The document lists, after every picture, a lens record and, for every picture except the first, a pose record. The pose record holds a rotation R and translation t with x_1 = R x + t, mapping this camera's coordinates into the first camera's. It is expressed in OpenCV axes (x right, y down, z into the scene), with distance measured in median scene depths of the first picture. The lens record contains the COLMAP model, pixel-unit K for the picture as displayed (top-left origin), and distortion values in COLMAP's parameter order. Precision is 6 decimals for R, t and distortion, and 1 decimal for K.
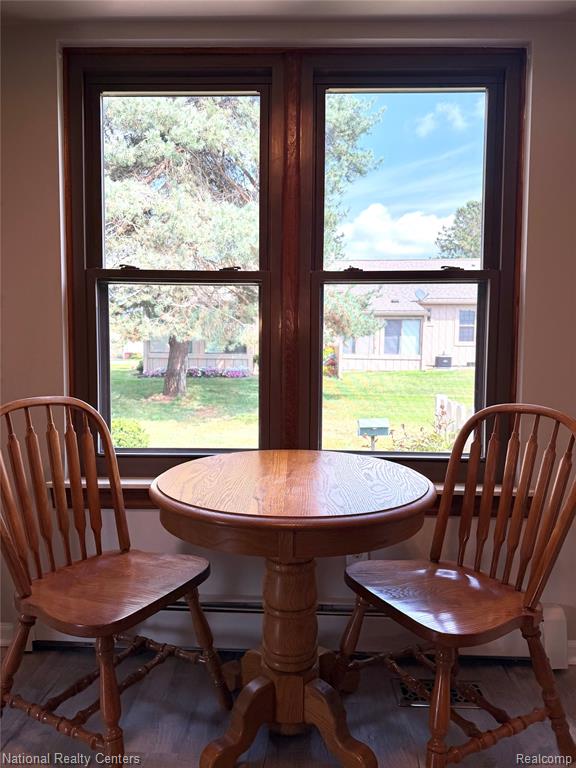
lens RADIAL K [[534.1, 0, 284.7], [0, 534.1, 385.1], [0, 0, 1]] dist [0.068662, -0.104072]
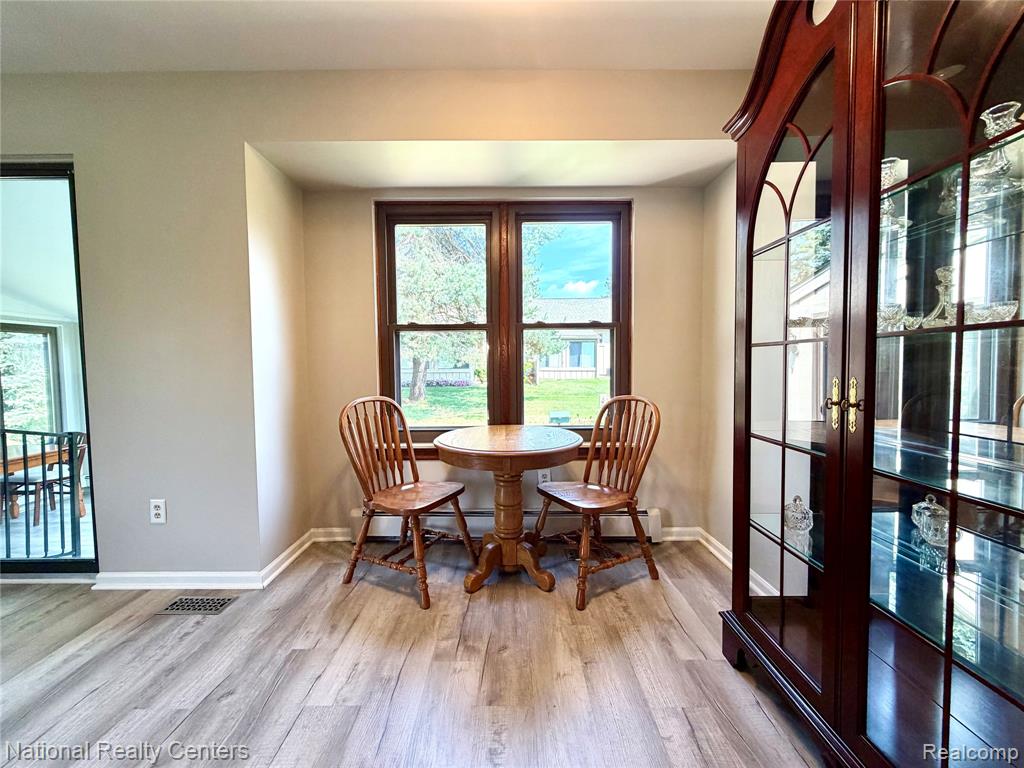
lens RADIAL K [[451.4, 0, 510.8], [0, 451.4, 380.7], [0, 0, 1]] dist [0.000028, -0.000414]
pose [[0.999115, -0.017281, 0.038345, -0.030212], [0.018287, 0.999493, -0.026049, 0.014164], [-0.037875, 0.026727, 0.998925, -0.502901]]
